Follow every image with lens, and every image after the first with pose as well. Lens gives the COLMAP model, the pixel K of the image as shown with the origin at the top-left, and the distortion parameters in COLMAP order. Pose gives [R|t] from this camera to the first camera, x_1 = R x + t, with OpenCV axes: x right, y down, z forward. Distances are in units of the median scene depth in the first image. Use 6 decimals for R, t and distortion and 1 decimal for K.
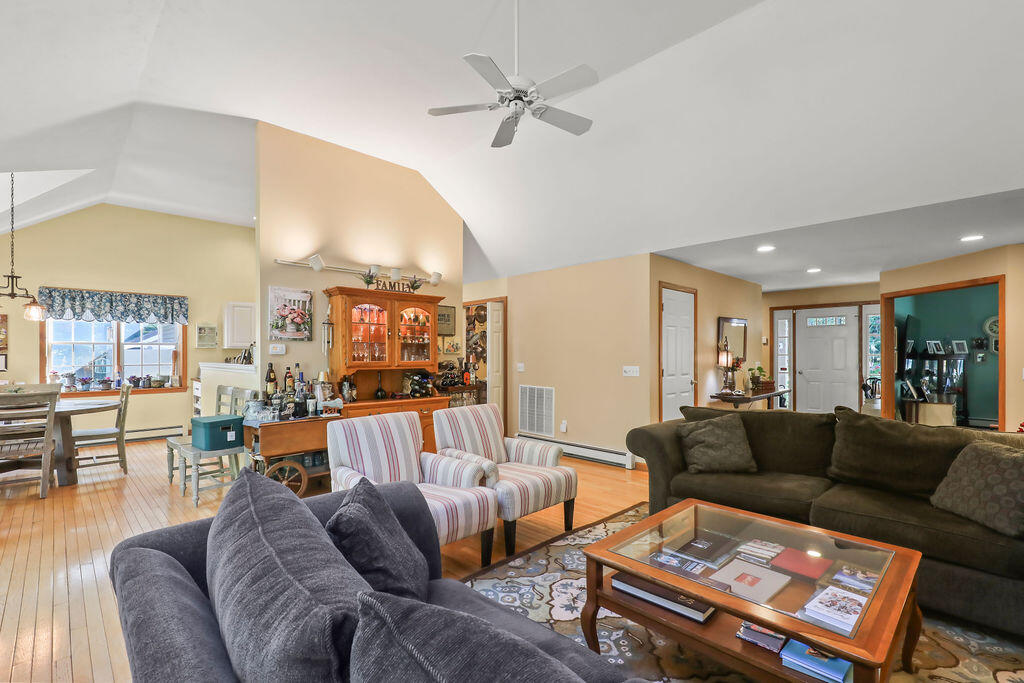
lens RADIAL K [[466.8, 0, 512.6], [0, 466.8, 349.4], [0, 0, 1]] dist [-0.001138, -0.000289]
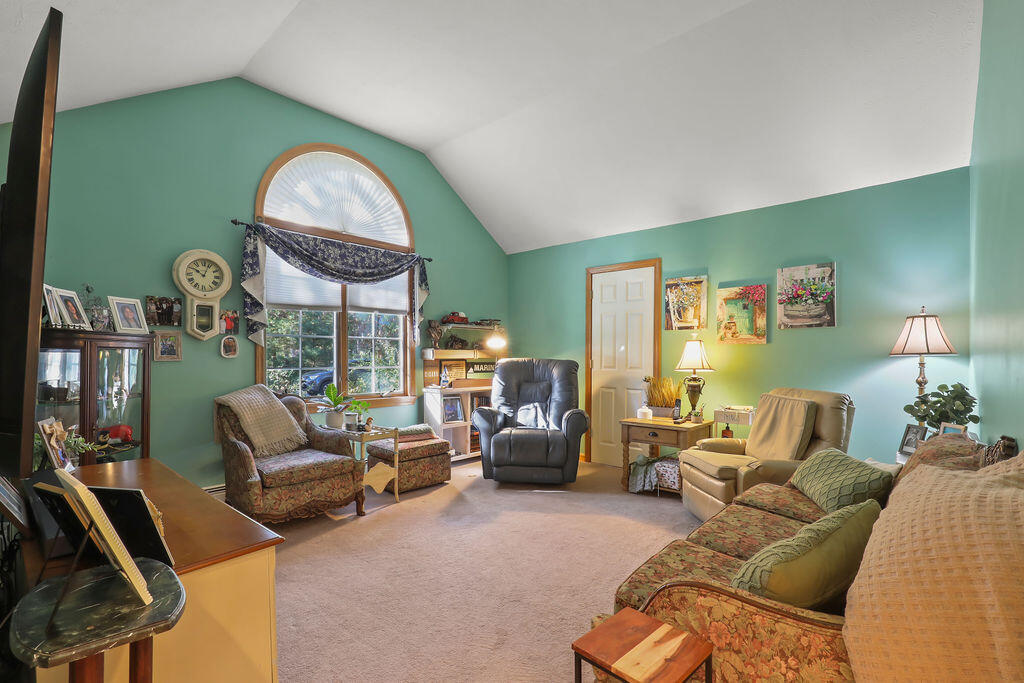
lens RADIAL K [[466.8, 0, 511.1], [0, 466.8, 349.0], [0, 0, 1]] dist [-0.001138, -0.000289]
pose [[-0.063312, 0.017074, 0.997848, 0.578869], [-0.019559, 0.999640, -0.018346, 0.022166], [-0.997802, -0.020678, -0.062955, 0.724502]]
